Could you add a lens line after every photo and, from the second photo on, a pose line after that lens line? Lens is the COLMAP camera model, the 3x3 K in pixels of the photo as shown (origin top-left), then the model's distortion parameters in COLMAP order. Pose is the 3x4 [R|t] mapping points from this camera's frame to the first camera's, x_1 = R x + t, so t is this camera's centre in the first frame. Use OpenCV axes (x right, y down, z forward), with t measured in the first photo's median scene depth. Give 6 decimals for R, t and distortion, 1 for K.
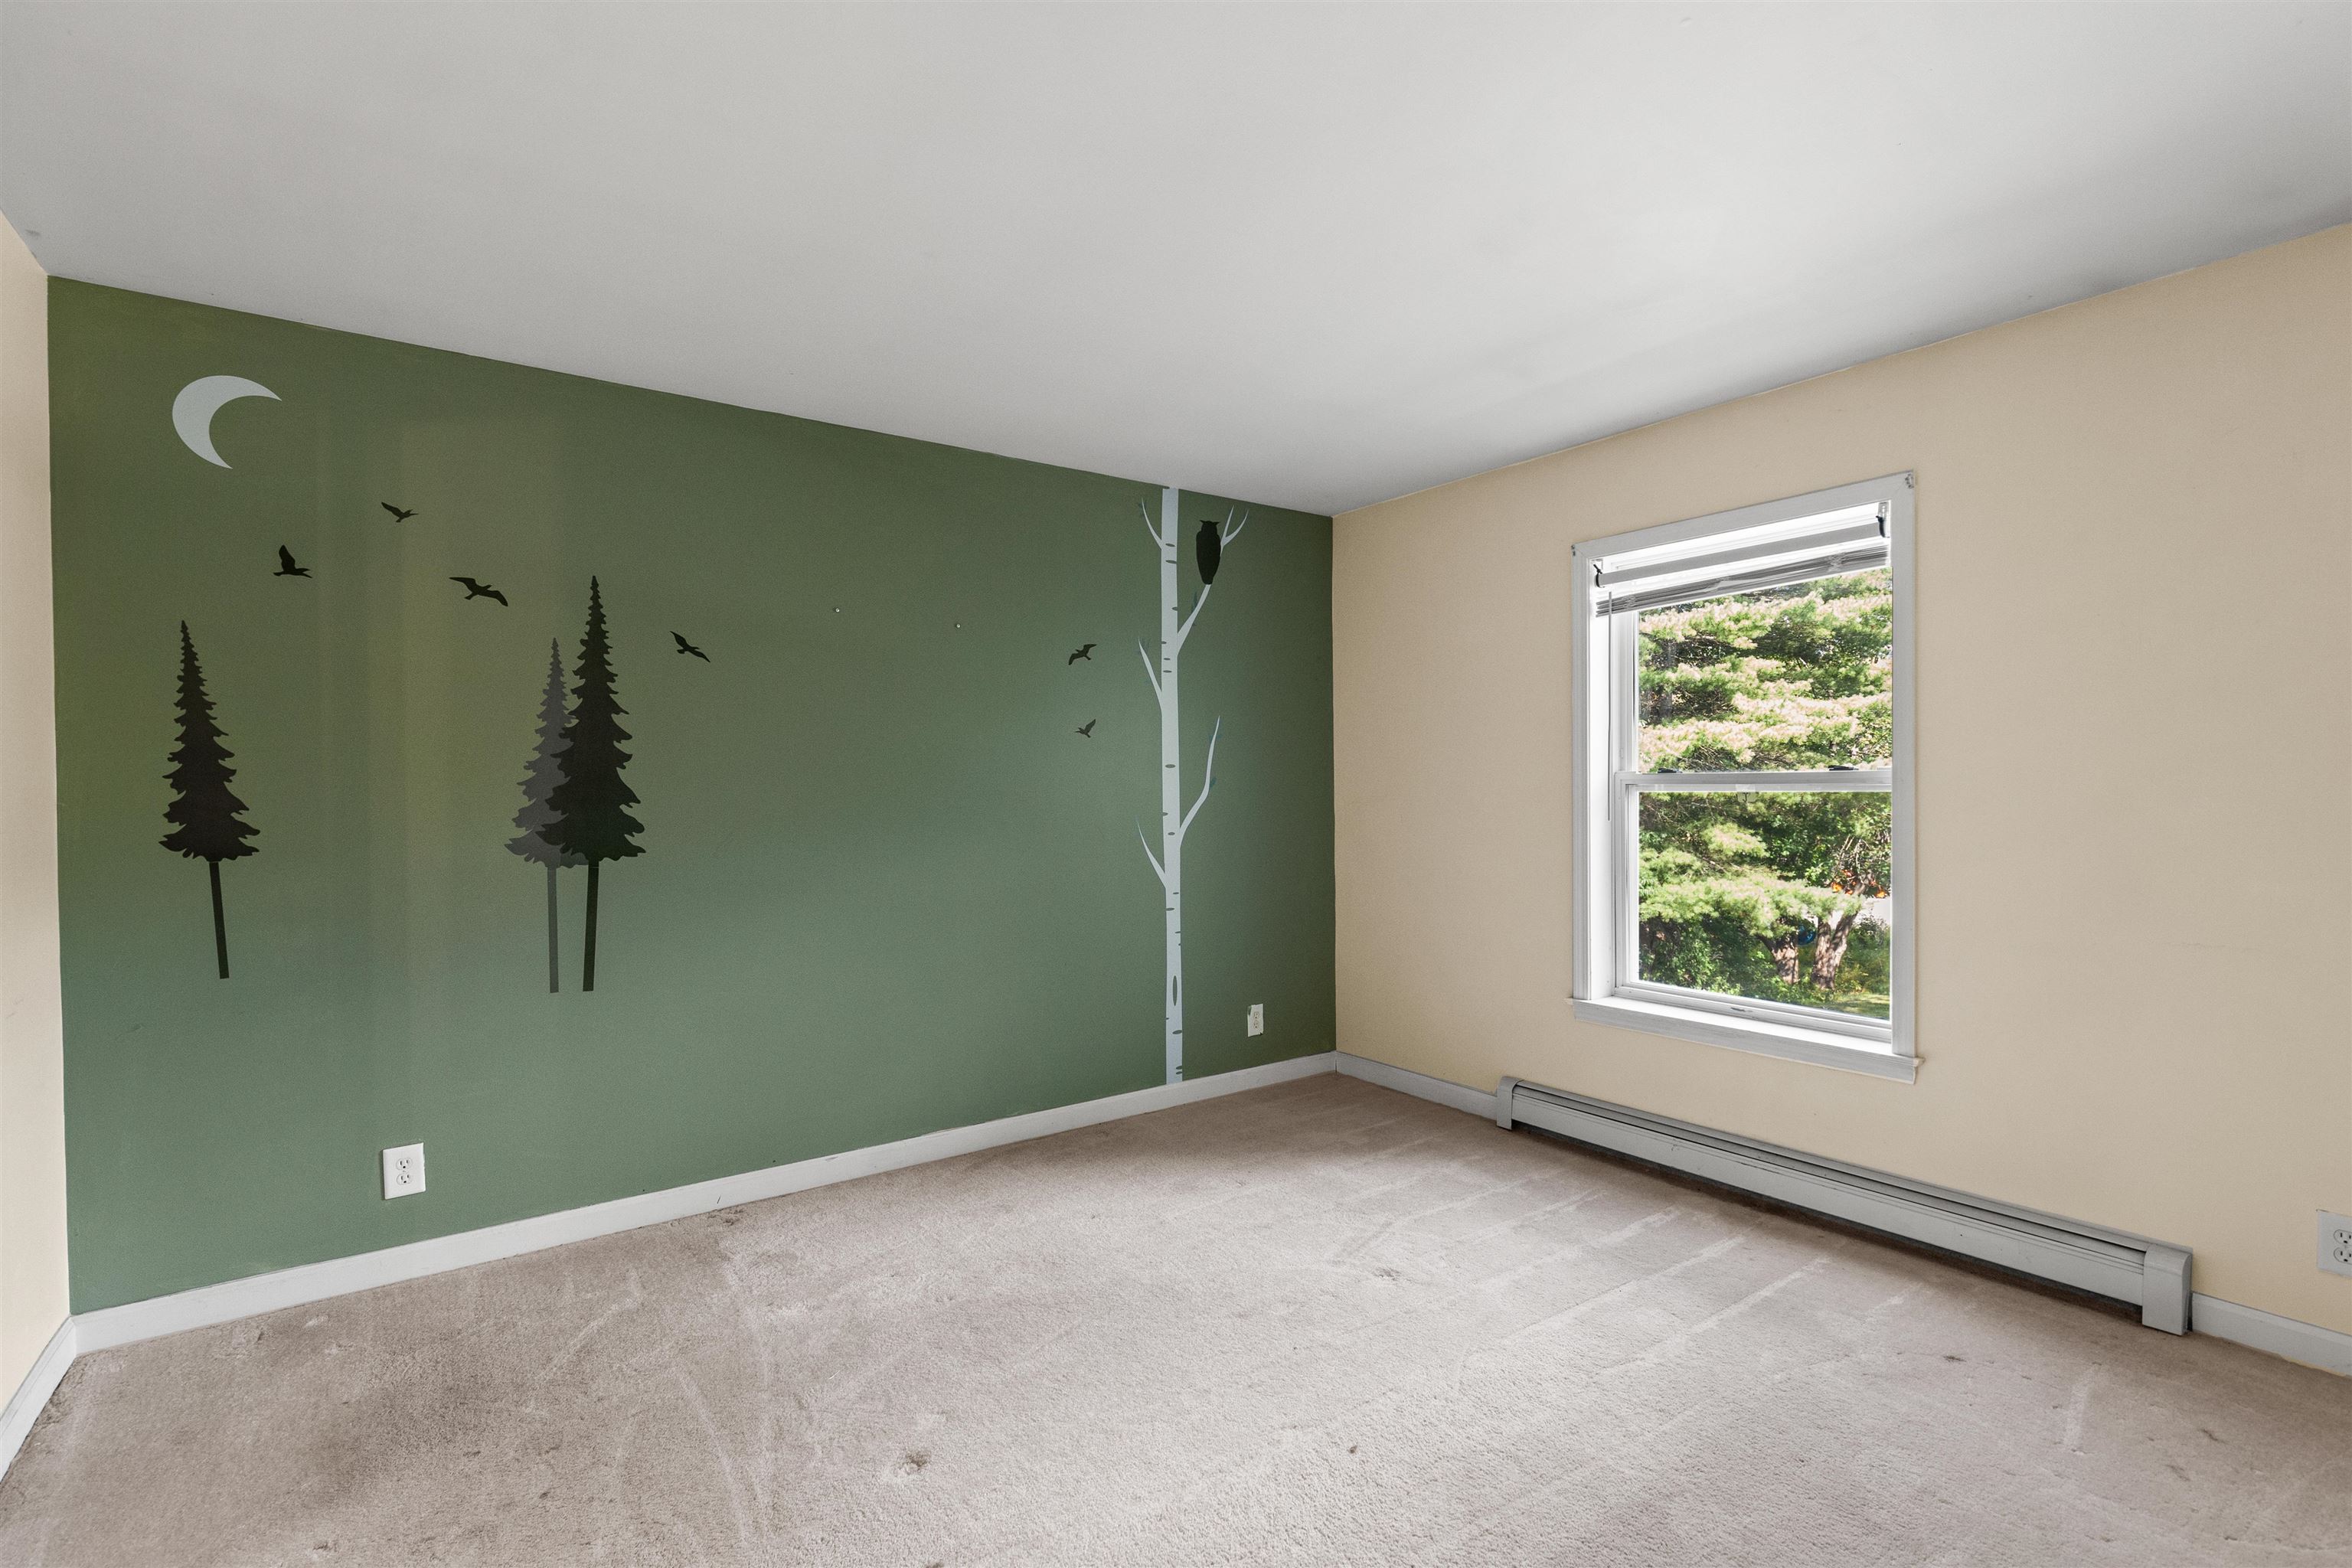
lens RADIAL K [[1080.2, 0, 1176.6], [0, 1080.2, 790.8], [0, 0, 1]] dist [0.005223, -0.002157]
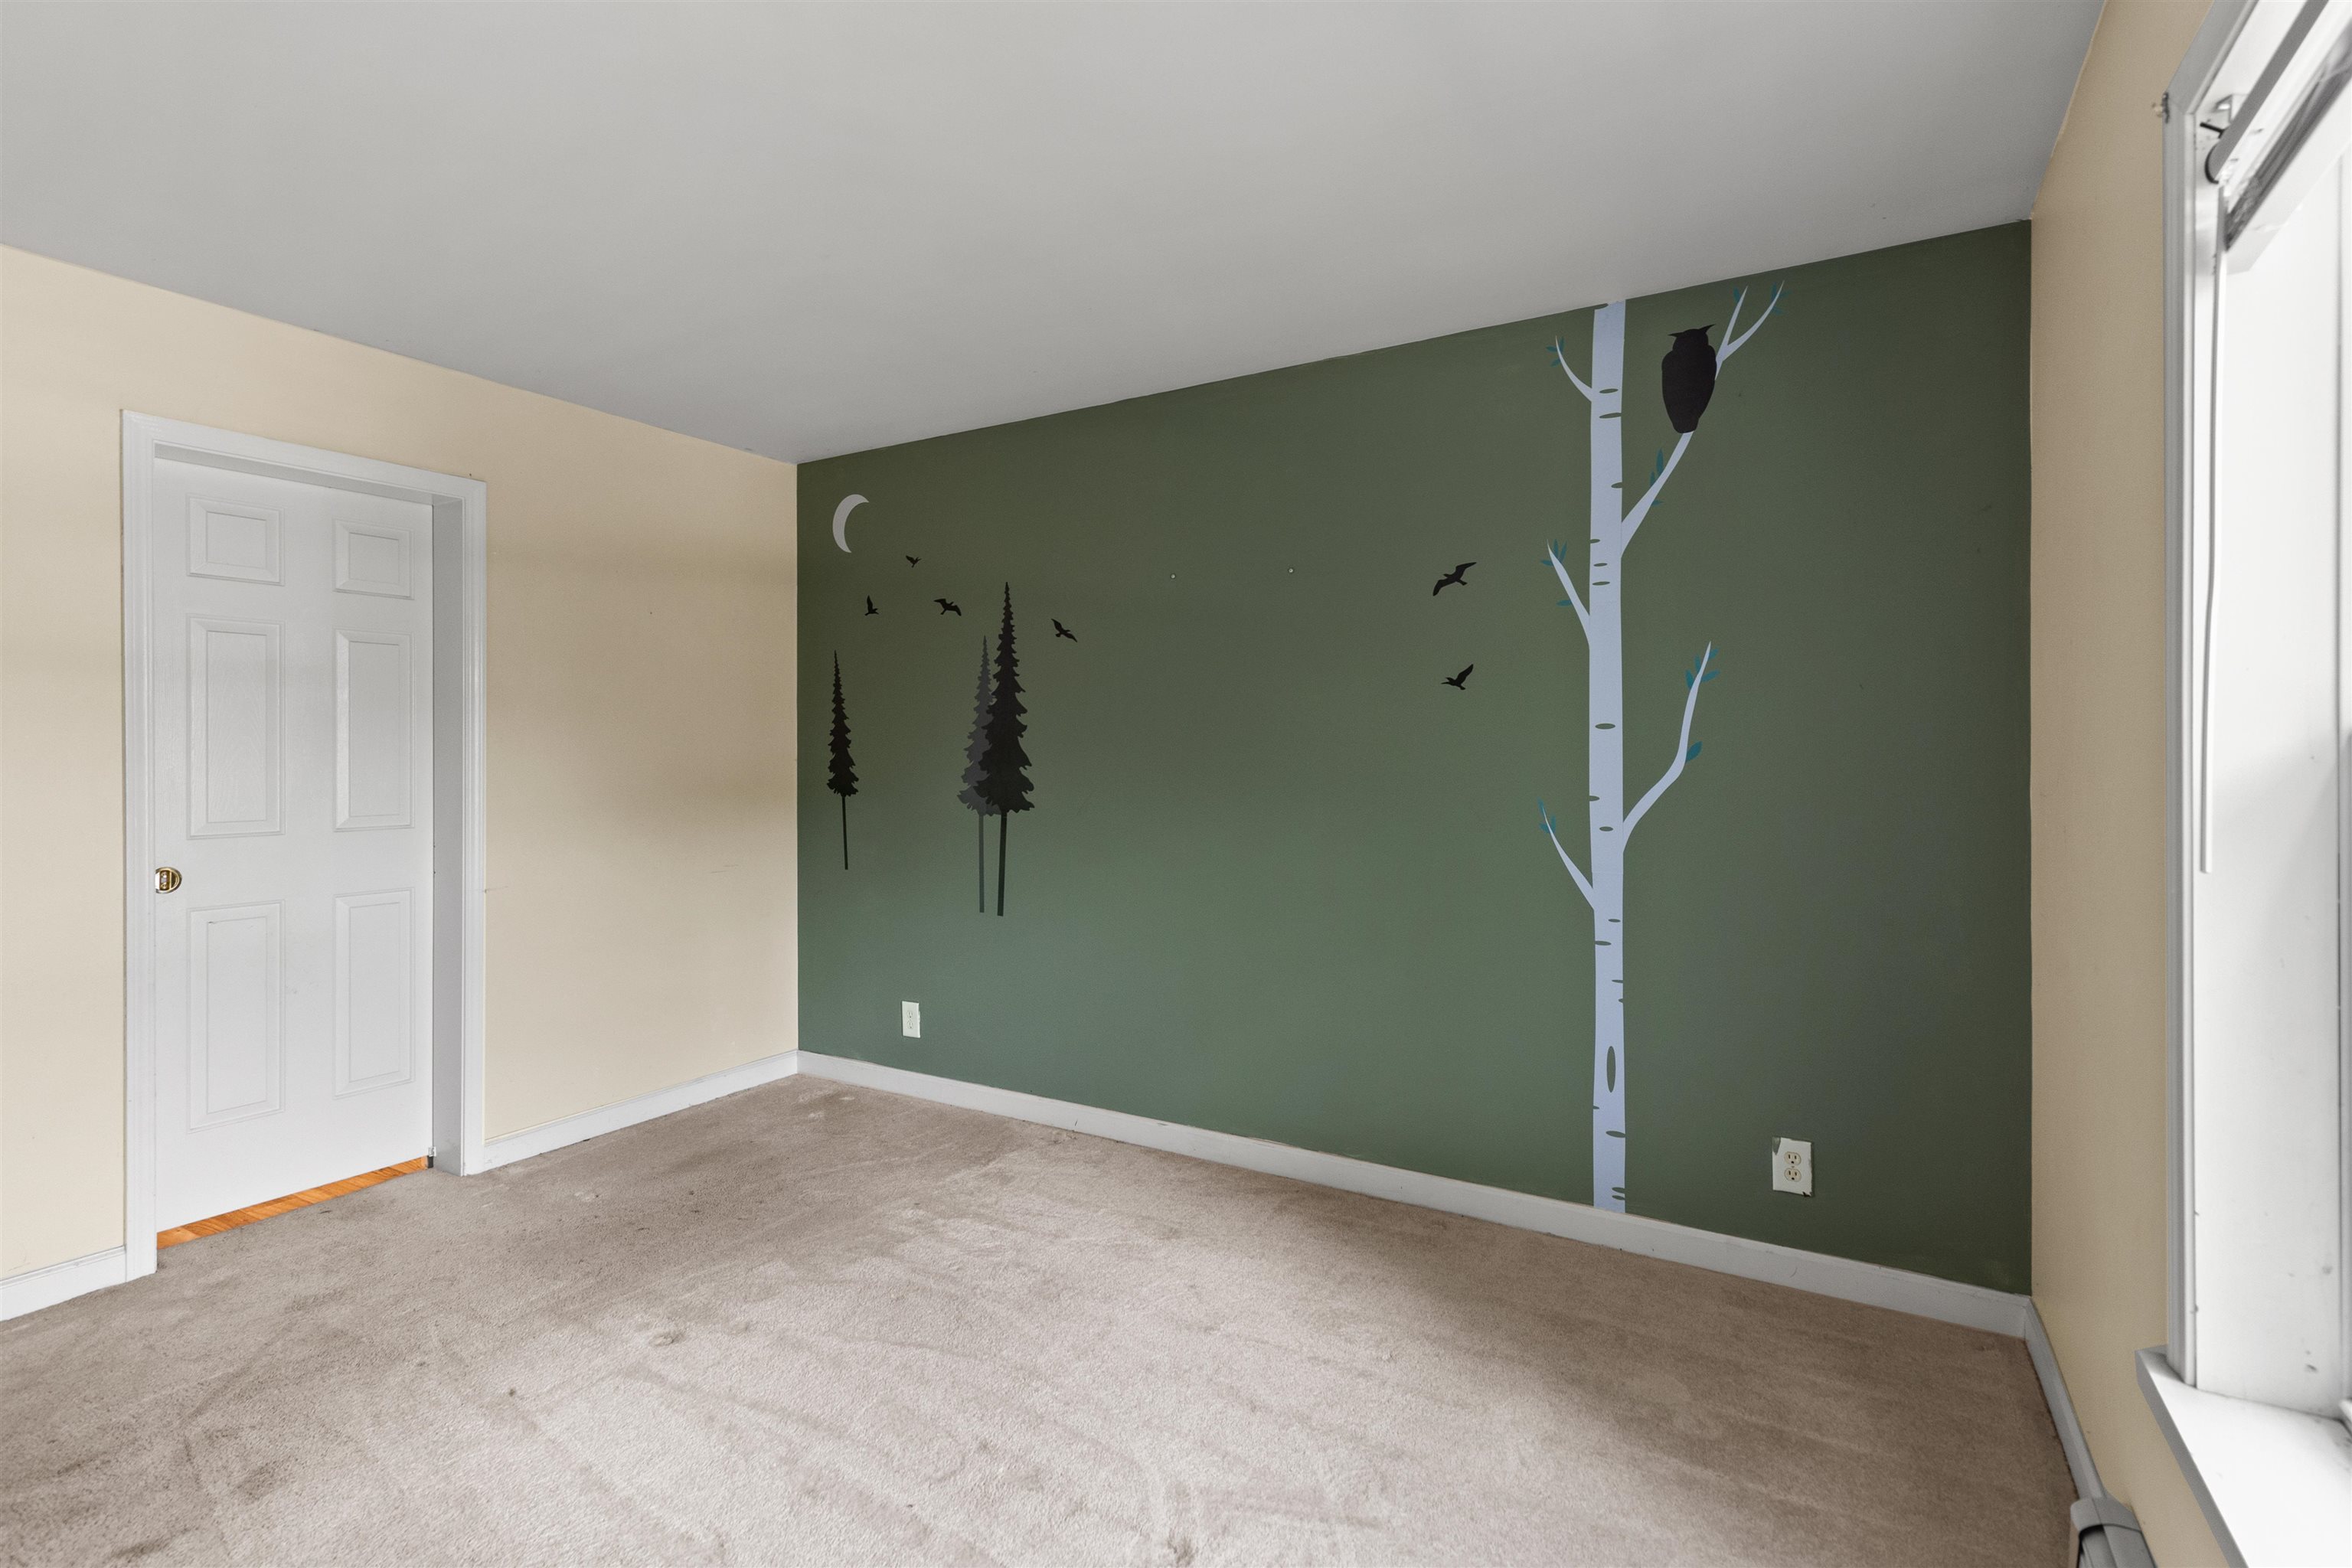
lens RADIAL K [[1080.2, 0, 1179.0], [0, 1080.2, 763.0], [0, 0, 1]] dist [0.005223, -0.002157]
pose [[0.408295, 0.009050, -0.912805, 0.525510], [-0.014648, 0.999887, 0.003362, 0.001134], [0.912733, 0.011998, 0.408381, 0.528663]]
